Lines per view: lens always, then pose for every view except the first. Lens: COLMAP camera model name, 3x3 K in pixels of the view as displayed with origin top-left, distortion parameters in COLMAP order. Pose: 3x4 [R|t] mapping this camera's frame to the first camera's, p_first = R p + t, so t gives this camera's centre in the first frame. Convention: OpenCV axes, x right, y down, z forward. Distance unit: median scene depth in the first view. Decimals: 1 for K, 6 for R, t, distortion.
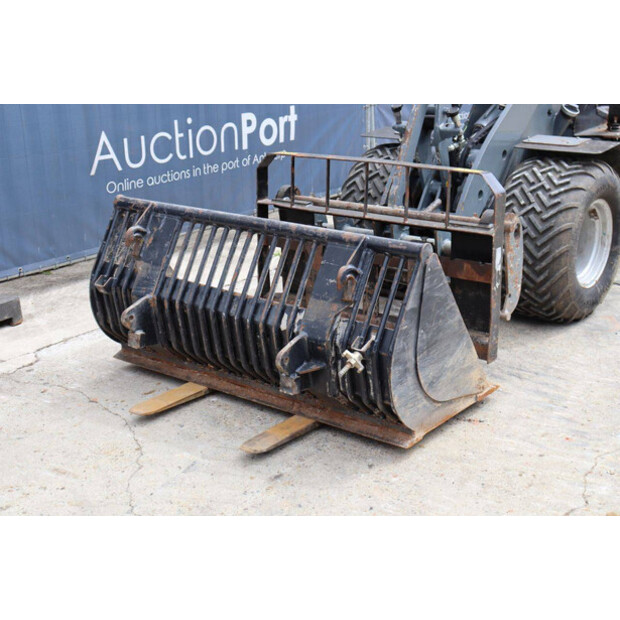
lens RADIAL K [[1241.5, 0, 320.4], [0, 1241.5, 309.0], [0, 0, 1]] dist [0.046589, 2.344030]
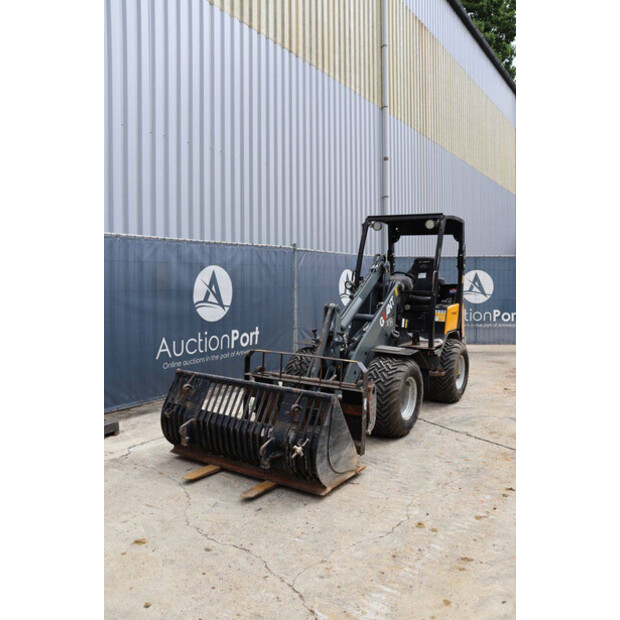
lens RADIAL K [[890.3, 0, 310.0], [0, 890.3, 310.0], [0, 0, 1]] dist [0.016035, 0.106510]
pose [[0.990691, 0.032885, 0.132098, -0.143484], [-0.008720, 0.983720, -0.179495, 0.070323], [-0.135850, 0.176672, 0.974850, -0.437152]]
